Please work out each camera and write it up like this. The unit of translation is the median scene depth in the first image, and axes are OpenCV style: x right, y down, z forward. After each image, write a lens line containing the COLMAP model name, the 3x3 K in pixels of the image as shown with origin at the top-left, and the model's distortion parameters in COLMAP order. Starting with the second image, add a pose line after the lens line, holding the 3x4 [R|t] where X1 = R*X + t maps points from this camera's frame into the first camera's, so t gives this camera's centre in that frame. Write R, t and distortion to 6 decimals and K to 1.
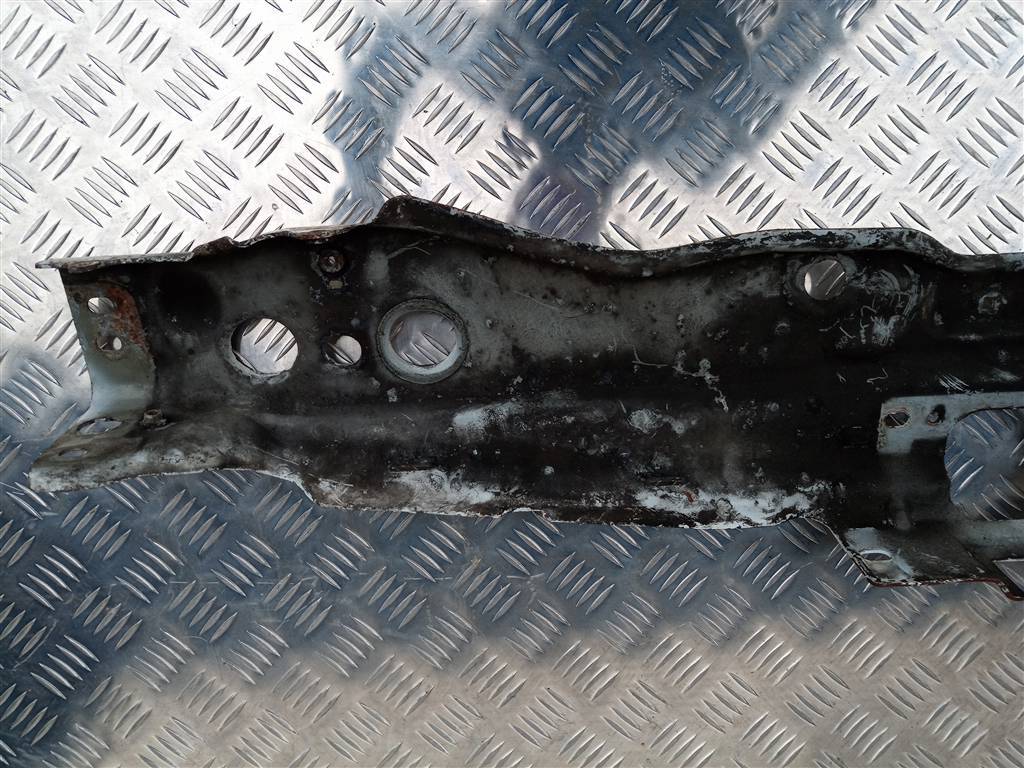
lens RADIAL K [[604.3, 0, 512.0], [0, 604.3, 384.0], [0, 0, 1]] dist [-0.006943, -0.001140]
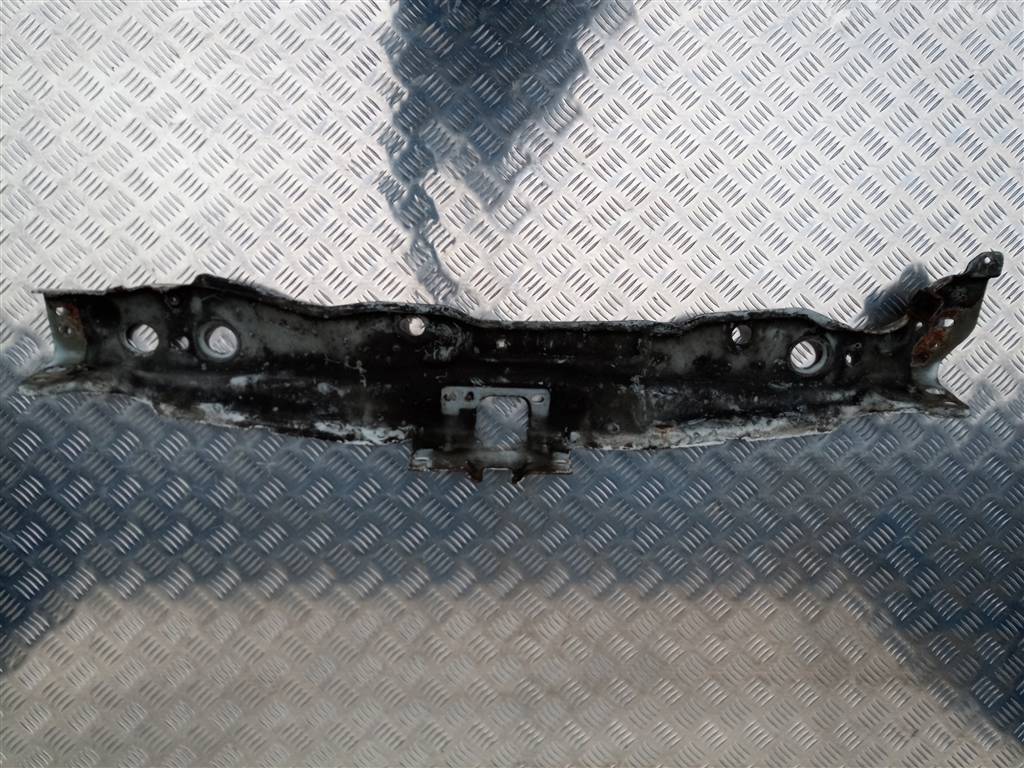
lens RADIAL K [[581.1, 0, 512.0], [0, 581.1, 384.0], [0, 0, 1]] dist [-0.001887, 0.000842]
pose [[0.997045, 0.076653, 0.005040, 0.845417], [-0.076460, 0.996586, -0.031135, 0.059492], [-0.007410, 0.030658, 0.999502, -0.974401]]
